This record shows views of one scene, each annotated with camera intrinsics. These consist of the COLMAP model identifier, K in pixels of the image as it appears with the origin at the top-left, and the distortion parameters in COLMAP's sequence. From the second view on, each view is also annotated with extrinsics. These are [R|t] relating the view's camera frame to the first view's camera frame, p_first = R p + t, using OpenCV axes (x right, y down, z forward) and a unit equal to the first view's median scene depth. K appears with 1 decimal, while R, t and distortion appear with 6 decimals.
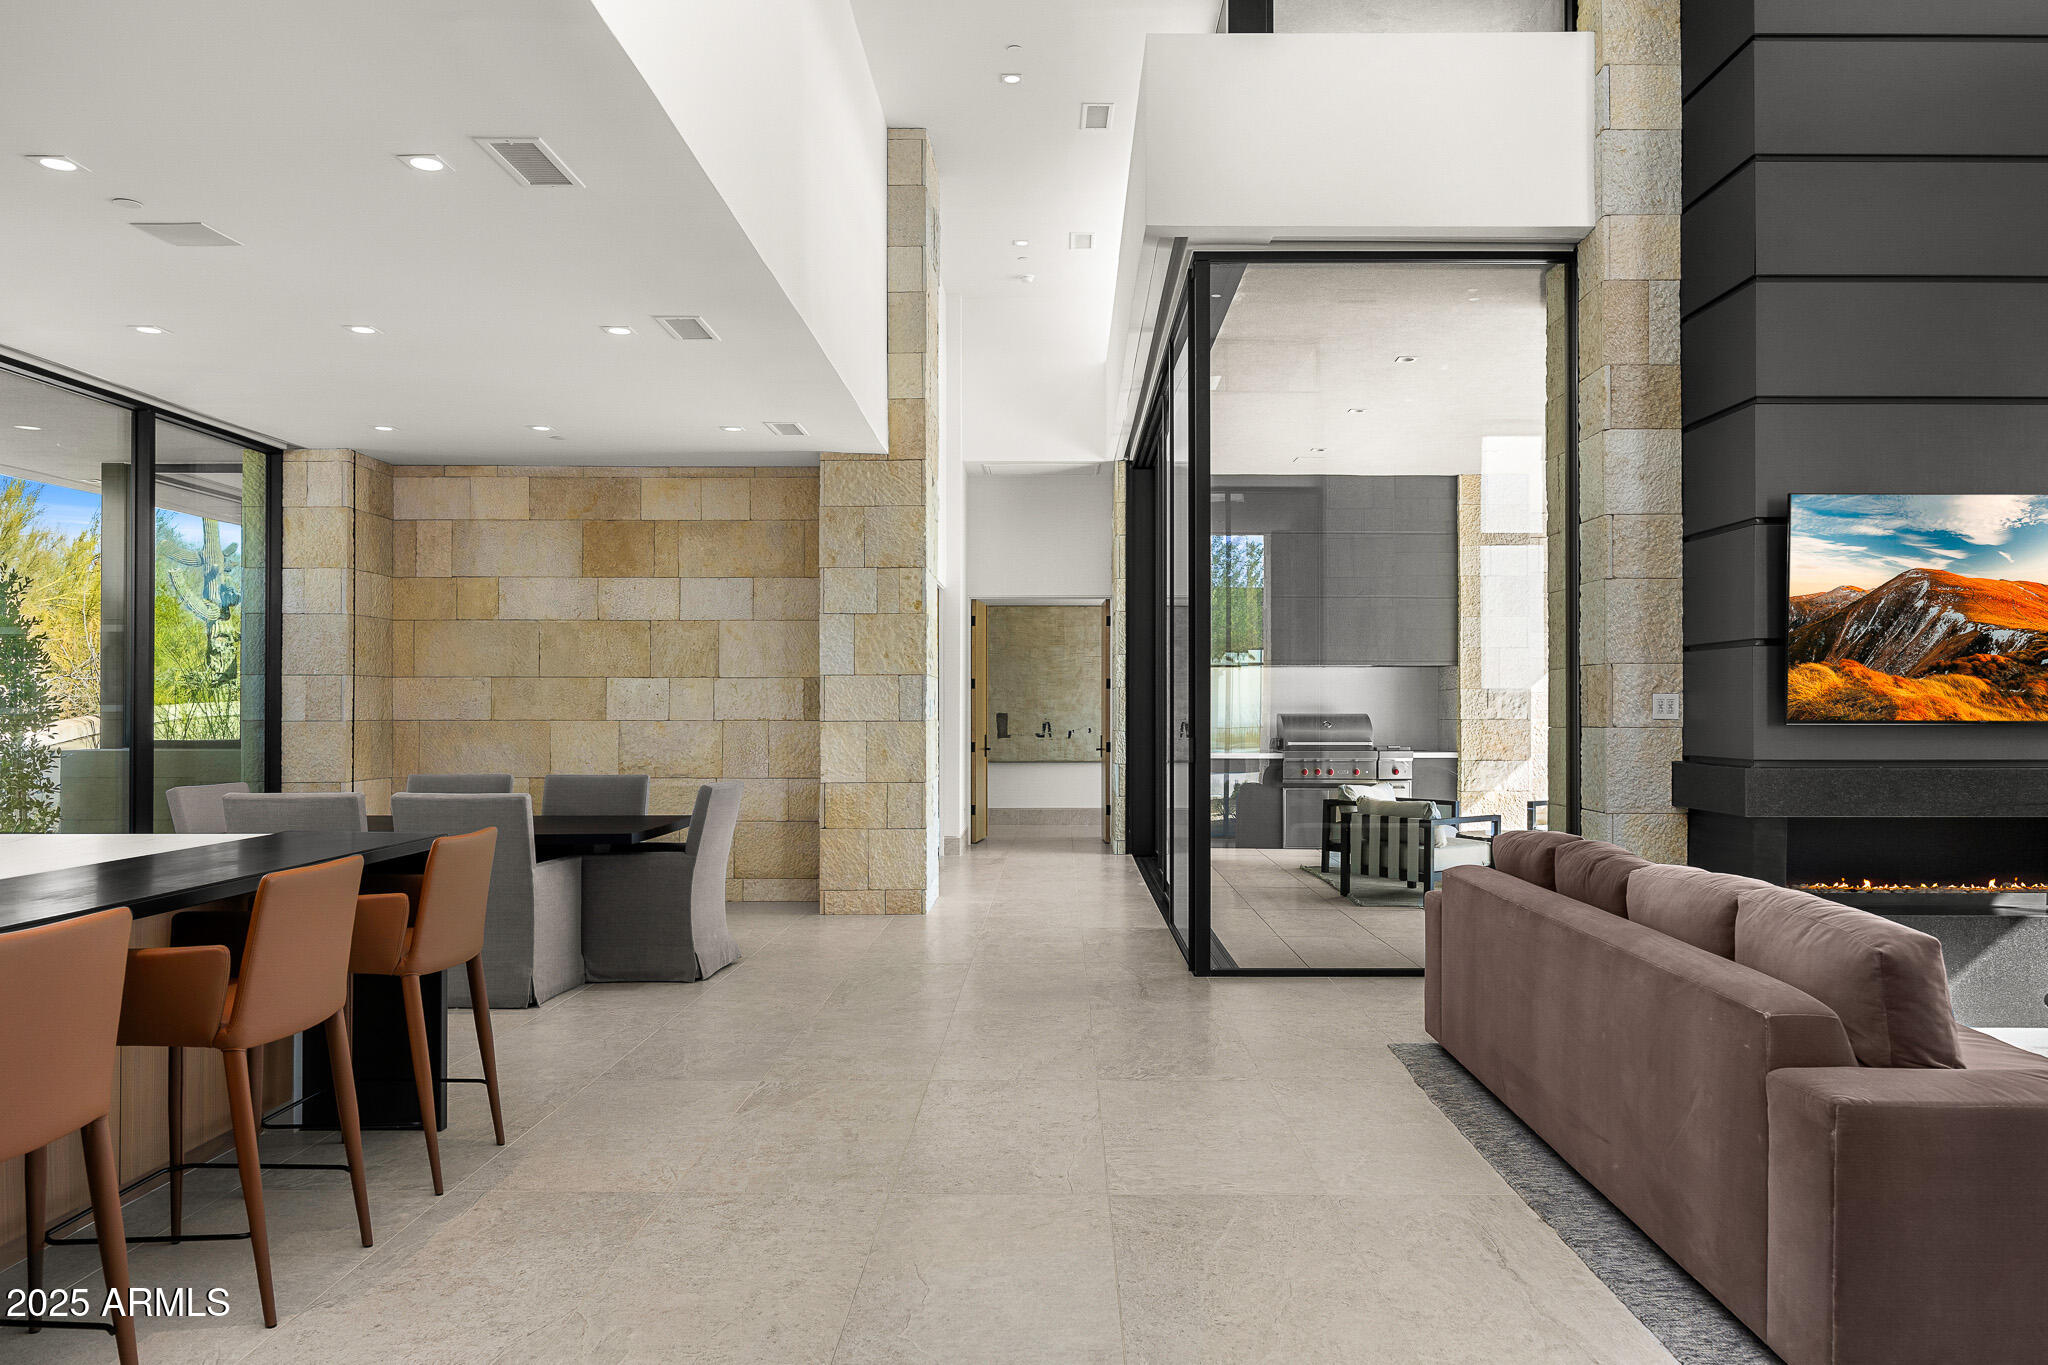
lens RADIAL K [[1408.4, 0, 1041.4], [0, 1408.4, 719.7], [0, 0, 1]] dist [0.005917, -0.010382]
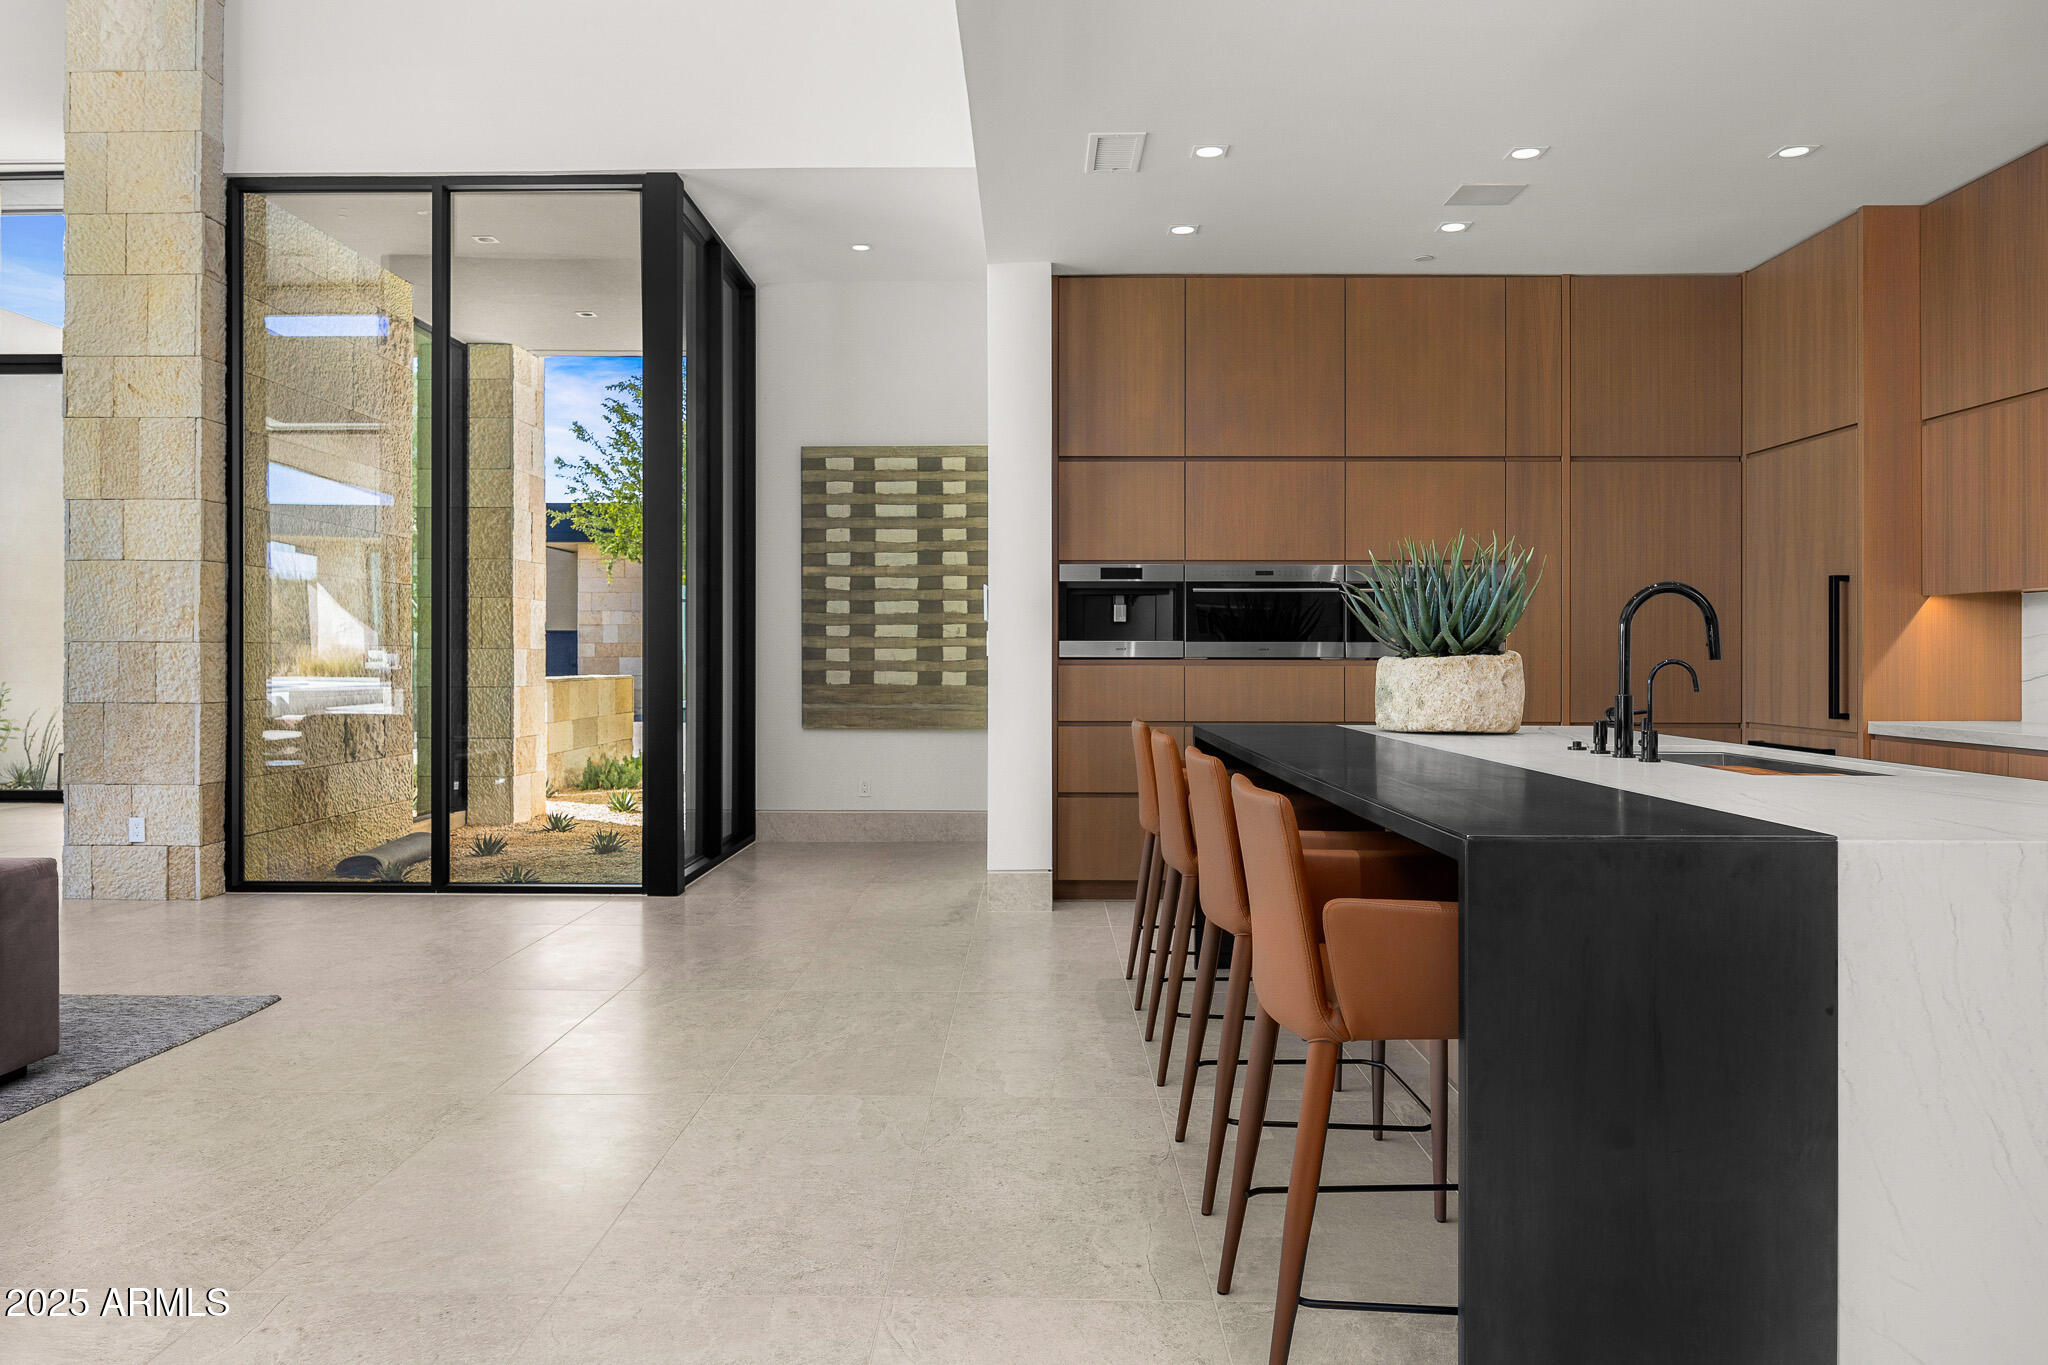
lens RADIAL K [[1408.4, 0, 999.7], [0, 1408.4, 648.6], [0, 0, 1]] dist [0.005917, -0.010382]
pose [[-0.999797, -0.003677, 0.019804, -0.138310], [-0.003739, 0.999988, -0.003105, 0.012263], [-0.019793, -0.003179, -0.999799, 0.699840]]
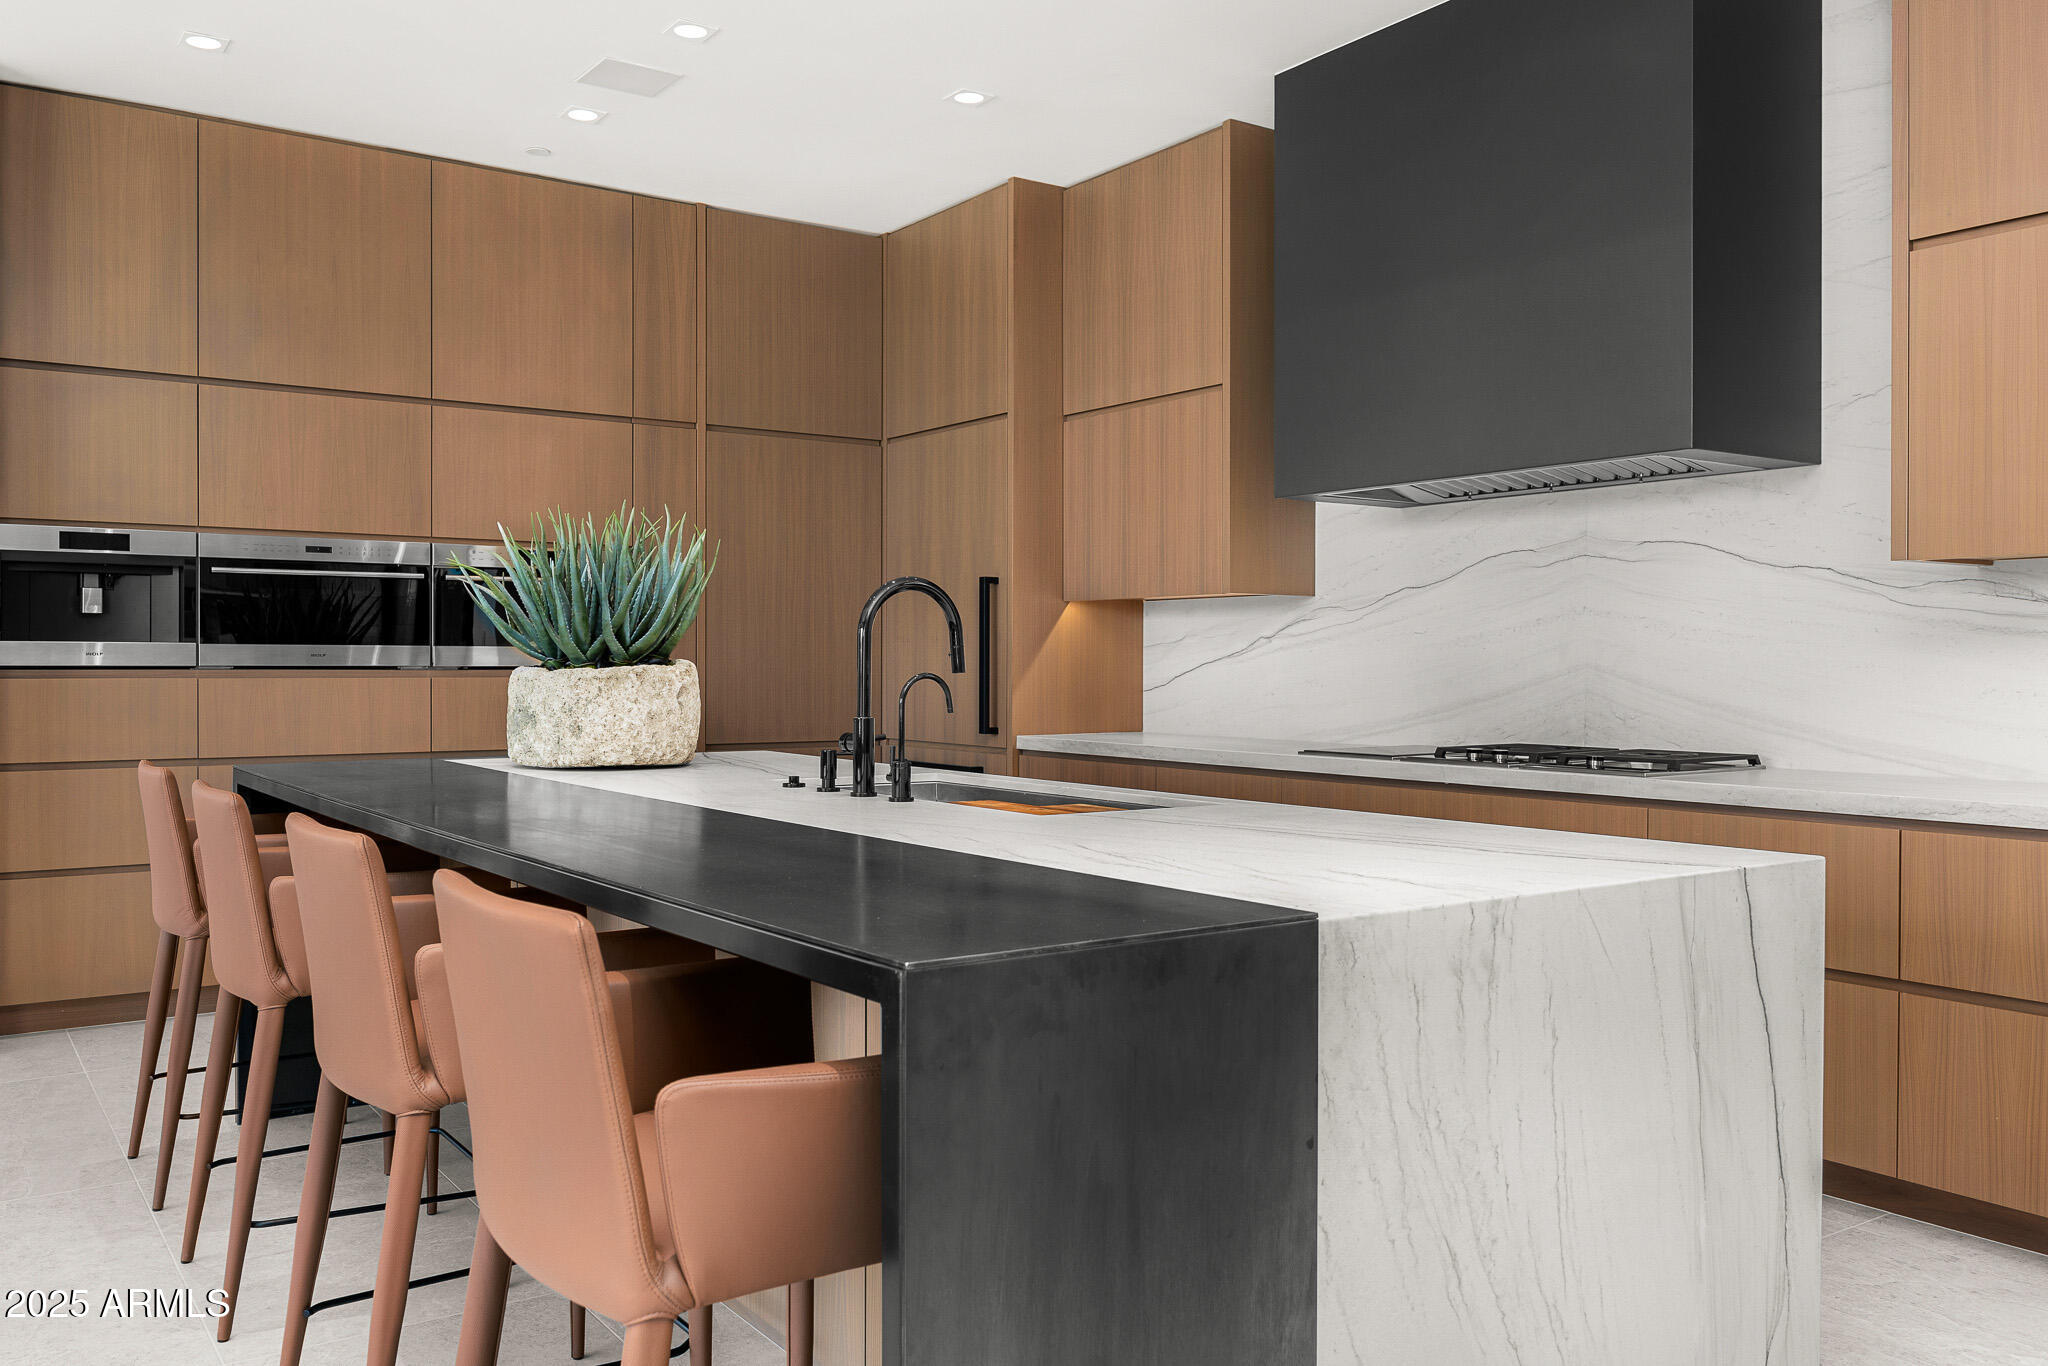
lens RADIAL K [[1638.8, 0, 995.0], [0, 1638.8, 675.3], [0, 0, 1]] dist [-0.005381, 0.005798]
pose [[-0.825496, -0.000328, -0.564408, -0.123798], [-0.006092, 0.999947, 0.008329, 0.010866], [0.564375, 0.010314, -0.825454, 0.618347]]
